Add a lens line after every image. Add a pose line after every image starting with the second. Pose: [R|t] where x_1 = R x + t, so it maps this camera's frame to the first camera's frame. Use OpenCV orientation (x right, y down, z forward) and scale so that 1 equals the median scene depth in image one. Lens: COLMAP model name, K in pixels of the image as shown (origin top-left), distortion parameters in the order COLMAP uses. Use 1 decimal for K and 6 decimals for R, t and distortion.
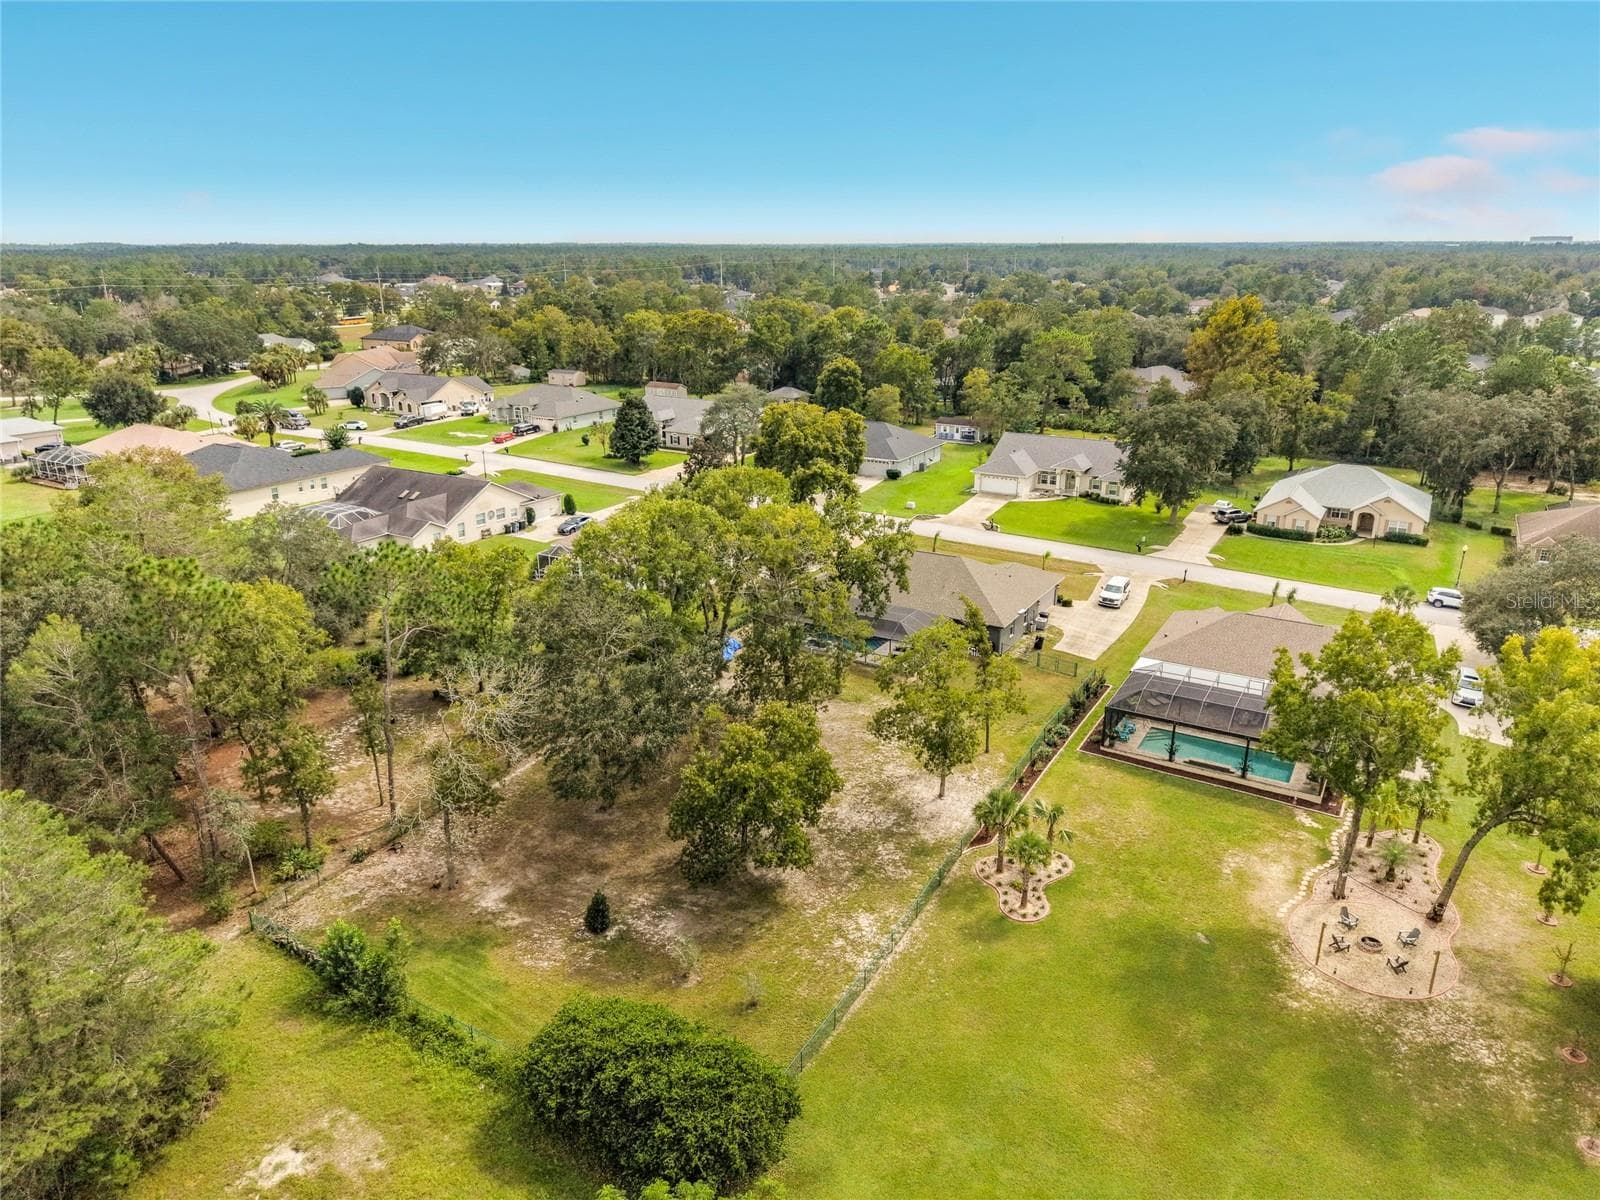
lens RADIAL K [[1073.2, 0, 807.6], [0, 1073.2, 601.3], [0, 0, 1]] dist [0.051070, -0.001198]
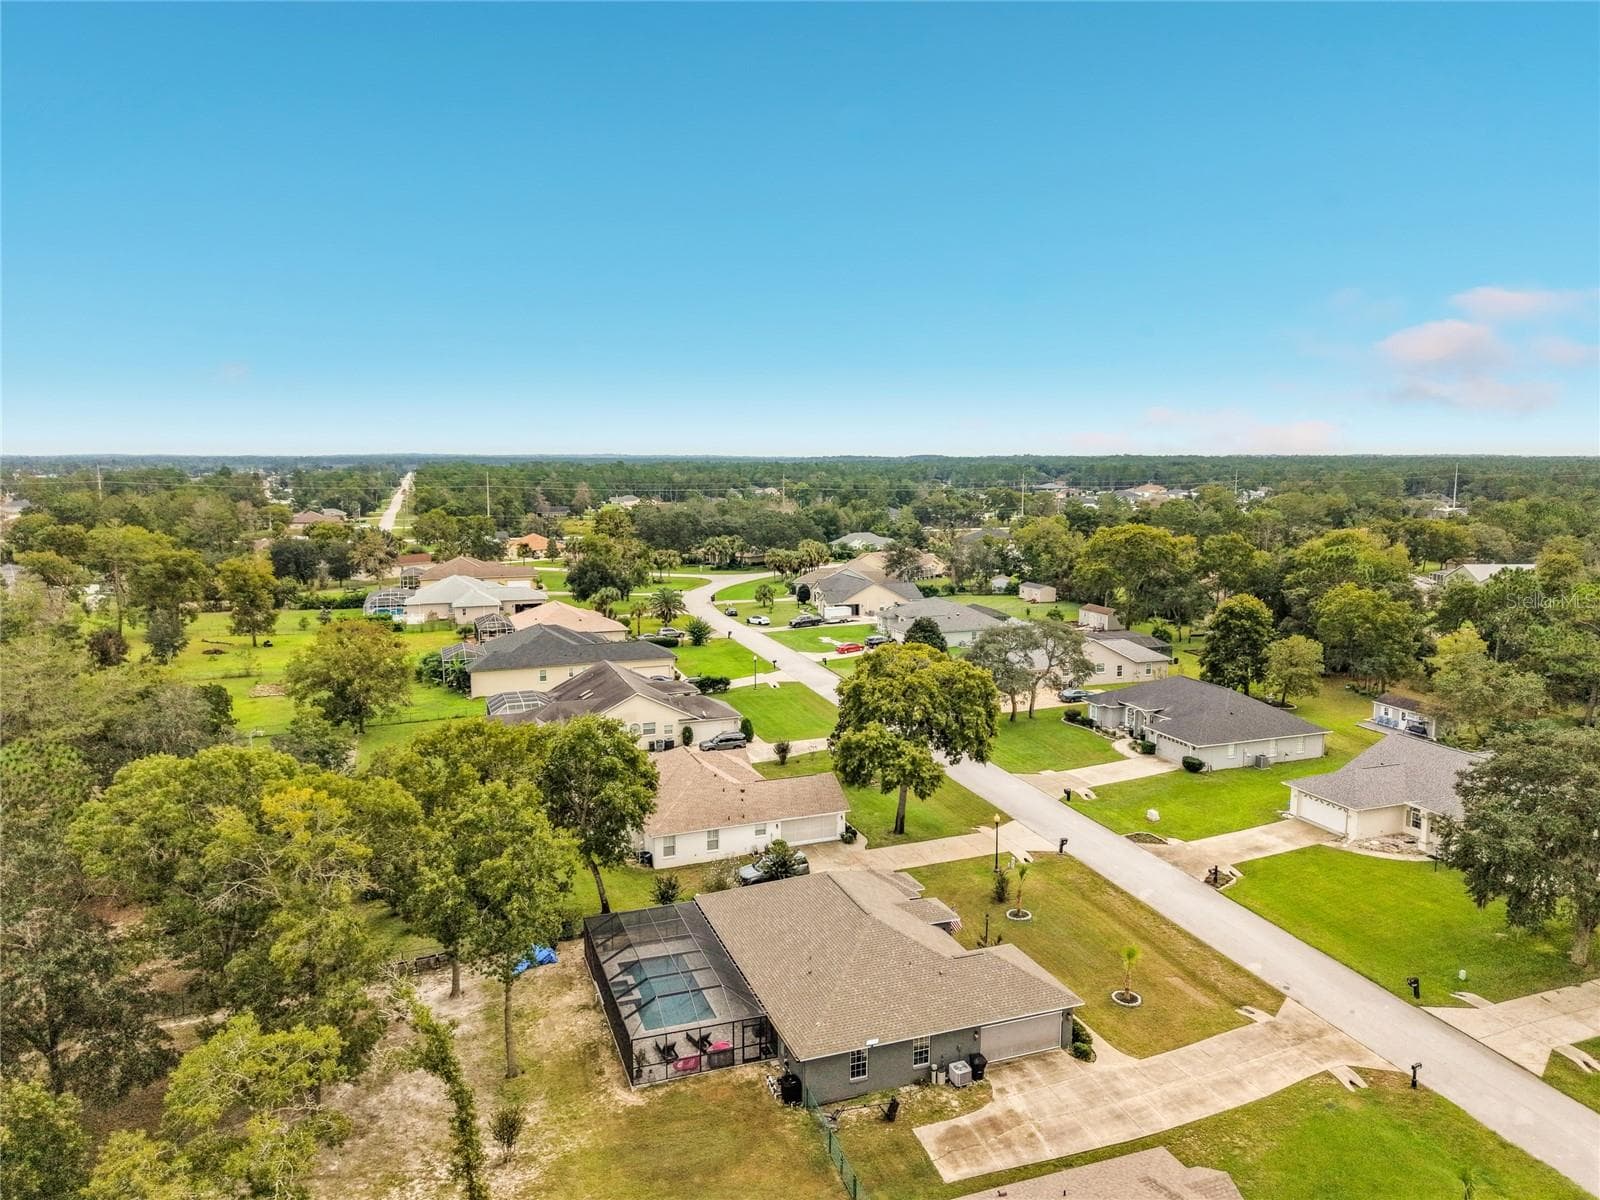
lens RADIAL K [[1106.4, 0, 800.0], [0, 1106.4, 600.0], [0, 0, 1]] dist [0.006492, -0.000405]
pose [[0.770807, 0.087771, -0.630993, 0.347715], [-0.205957, 0.971609, -0.116442, -0.094728], [0.602858, 0.219711, 0.767000, 0.319089]]
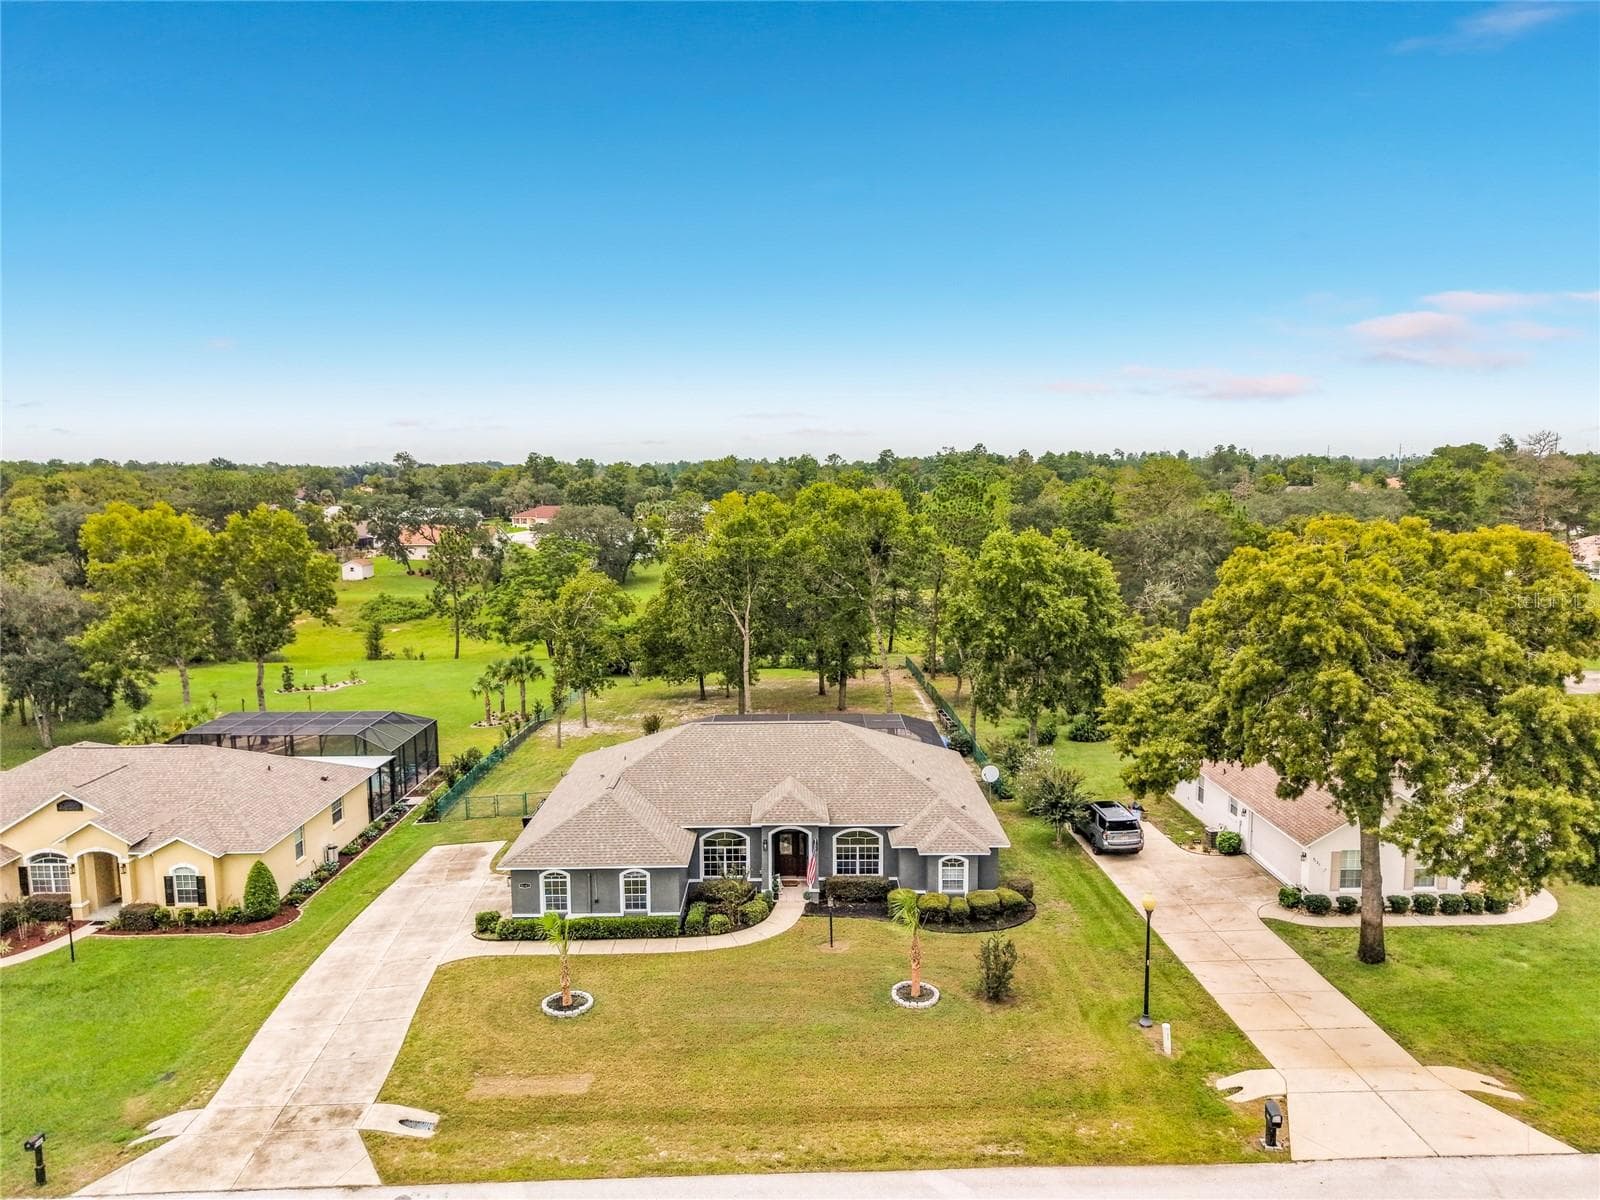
lens RADIAL K [[1065.5, 0, 800.0], [0, 1065.5, 600.0], [0, 0, 1]] dist [0.028980, -0.032847]
pose [[-0.860183, 0.076681, -0.504188, 0.250665], [-0.152642, 0.904598, 0.397998, -0.220815], [0.486607, 0.419311, -0.766415, 0.988368]]
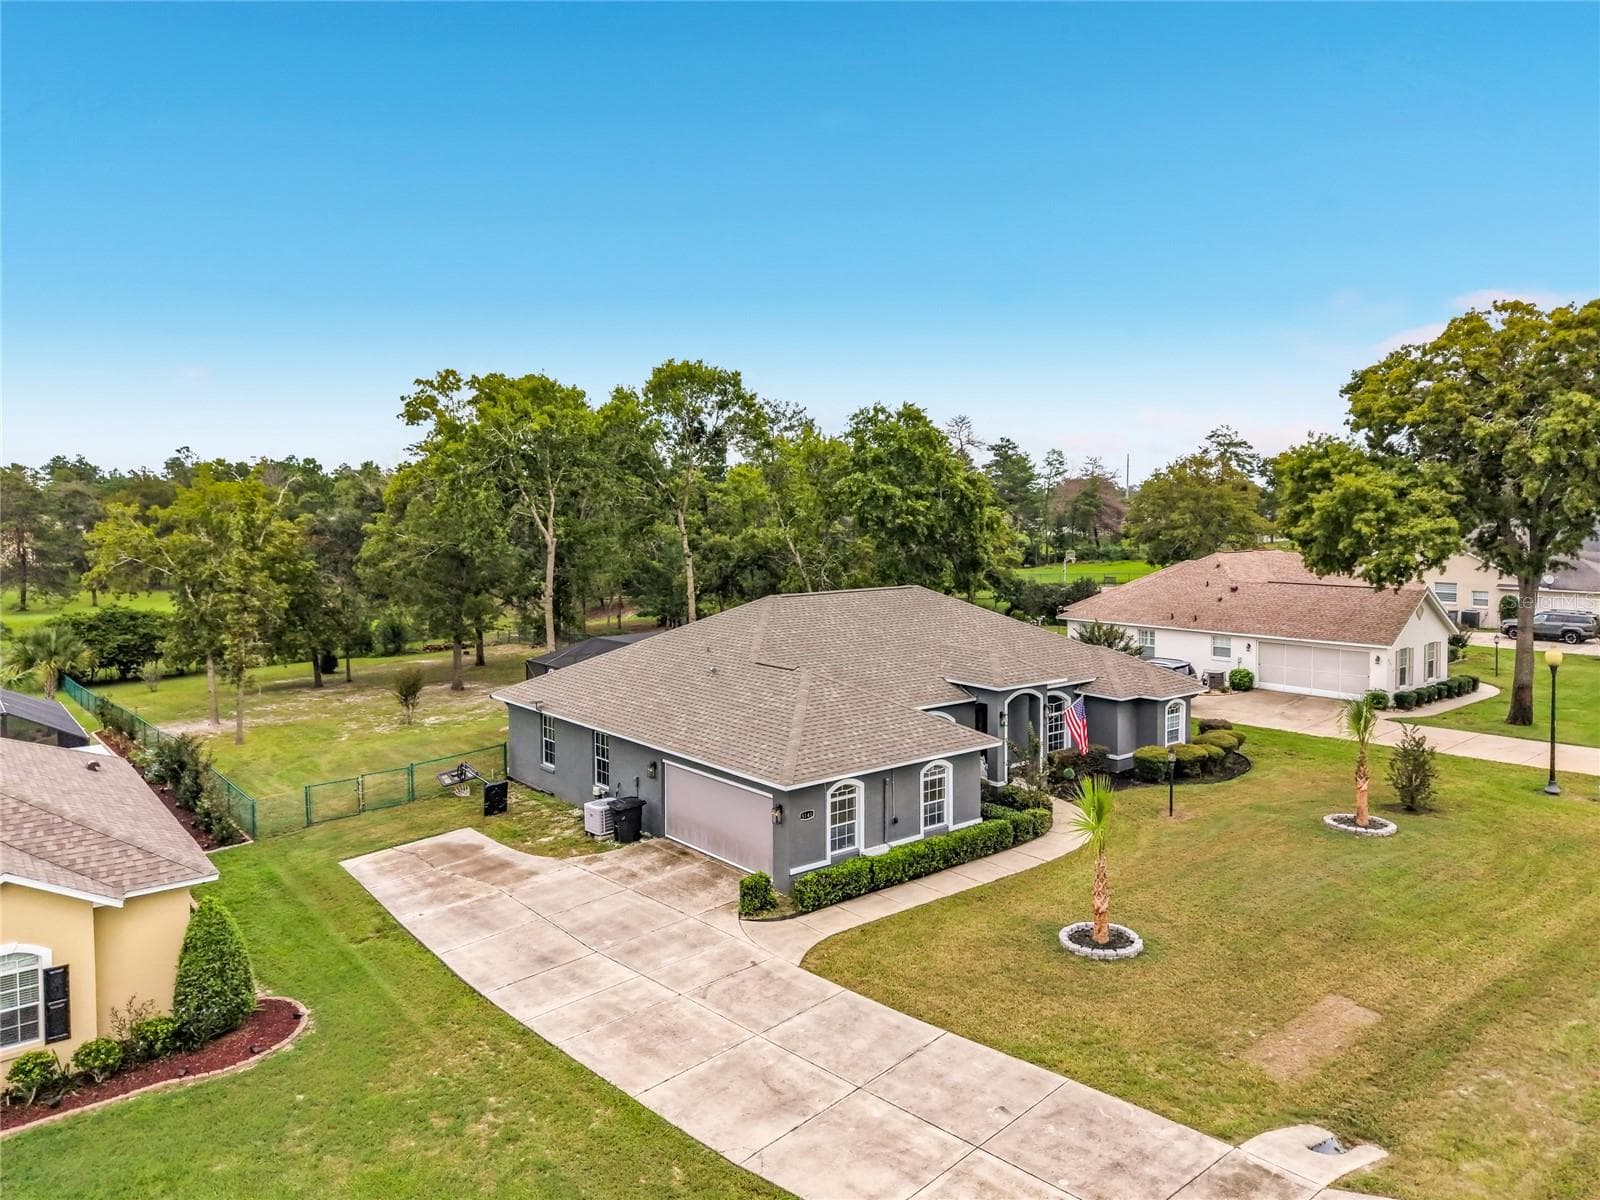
lens RADIAL K [[1094.5, 0, 779.1], [0, 1094.5, 563.3], [0, 0, 1]] dist [0.021913, -0.020014]
pose [[-0.360196, 0.059194, -0.930997, 0.341480], [-0.292643, 0.940439, 0.173016, -0.081610], [0.885787, 0.334769, -0.321419, 0.788302]]
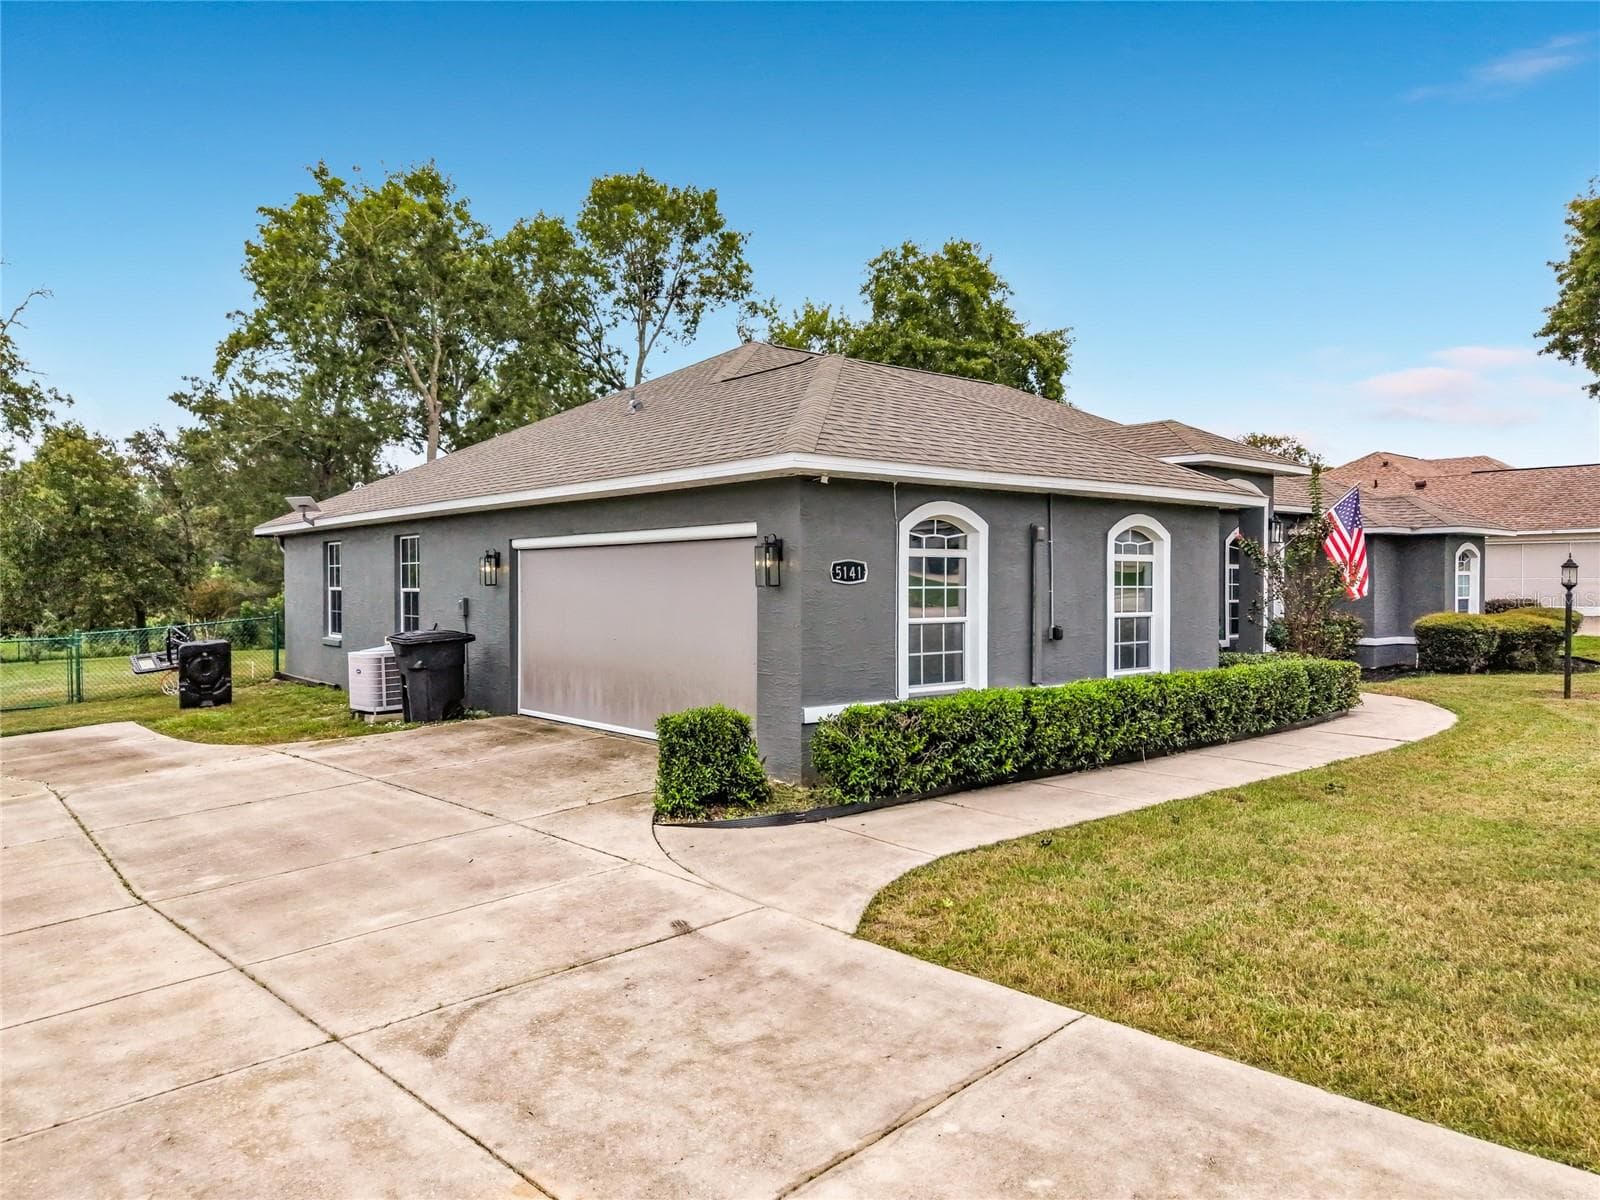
lens RADIAL K [[1088.7, 0, 788.4], [0, 1088.7, 597.2], [0, 0, 1]] dist [0.010998, -0.006315]
pose [[-0.340036, 0.013099, -0.940321, 0.235036], [-0.302813, 0.945123, 0.122668, -0.016299], [0.890326, 0.326453, -0.317410, 0.765924]]
